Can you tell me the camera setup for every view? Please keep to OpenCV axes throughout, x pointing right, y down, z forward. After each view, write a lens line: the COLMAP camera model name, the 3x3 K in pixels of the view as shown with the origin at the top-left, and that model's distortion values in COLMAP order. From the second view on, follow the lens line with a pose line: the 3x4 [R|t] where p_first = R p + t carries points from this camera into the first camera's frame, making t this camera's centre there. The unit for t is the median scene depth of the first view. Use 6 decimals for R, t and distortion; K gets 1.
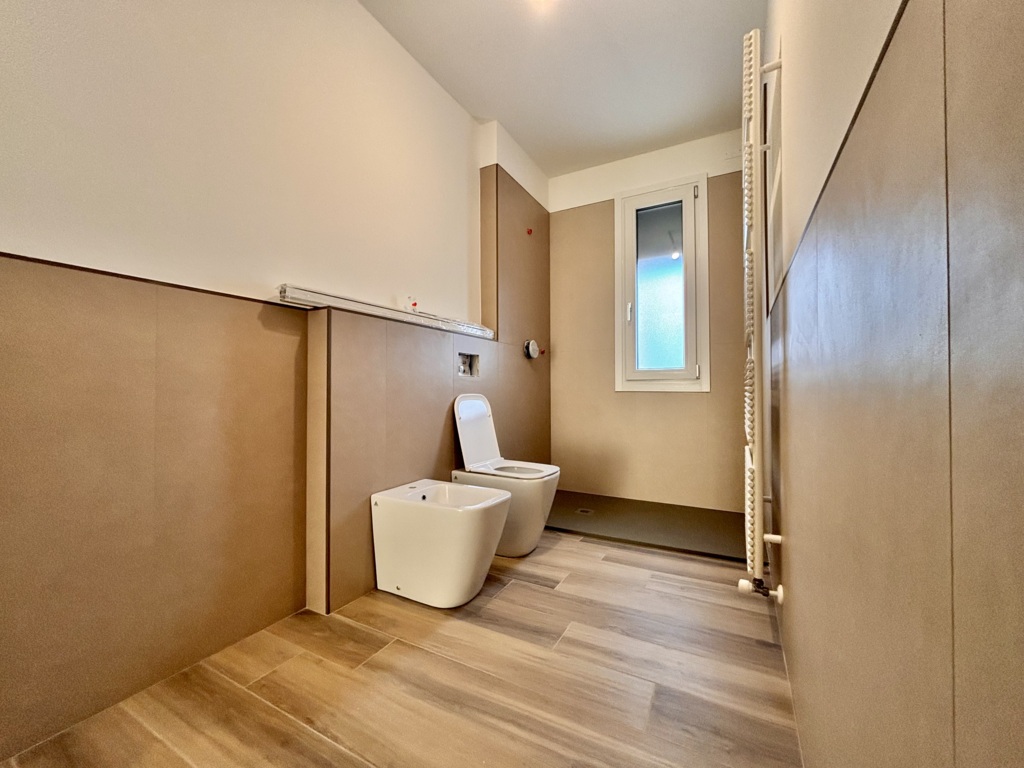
lens RADIAL K [[412.6, 0, 513.8], [0, 412.6, 384.4], [0, 0, 1]] dist [-0.002302, -0.000935]
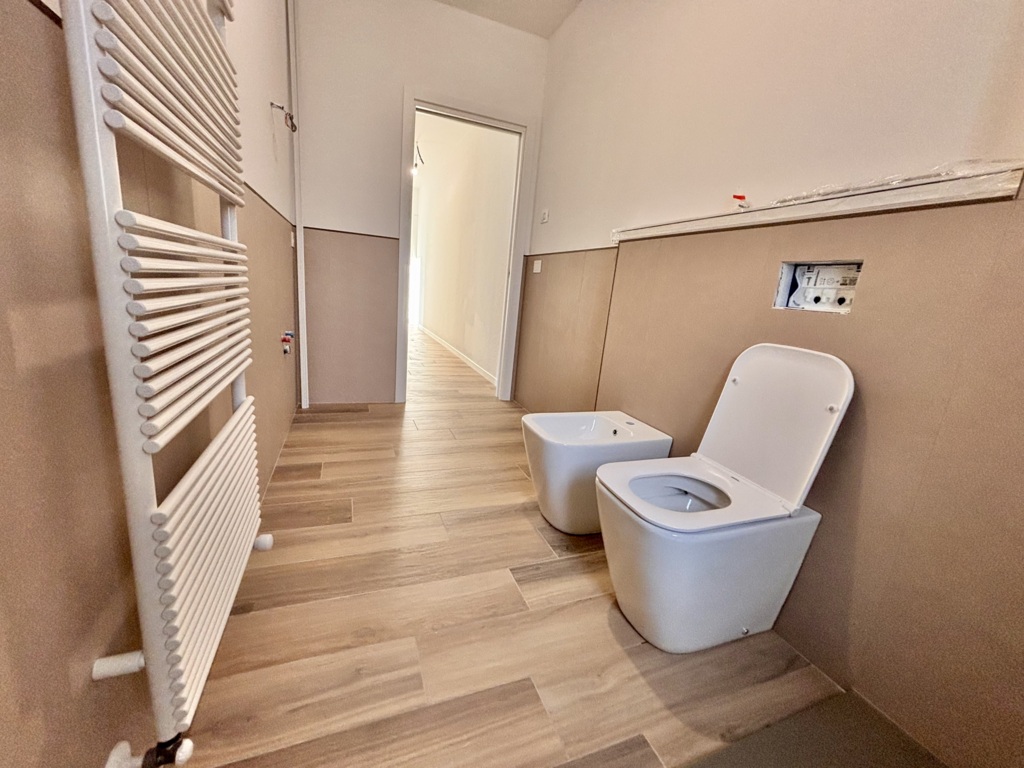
lens RADIAL K [[412.6, 0, 513.2], [0, 412.6, 383.9], [0, 0, 1]] dist [-0.002302, -0.000935]
pose [[-0.646259, 0.116590, -0.754159, 0.627679], [-0.077052, 0.973240, 0.216487, -0.016579], [0.759218, 0.198016, -0.619982, 1.387309]]
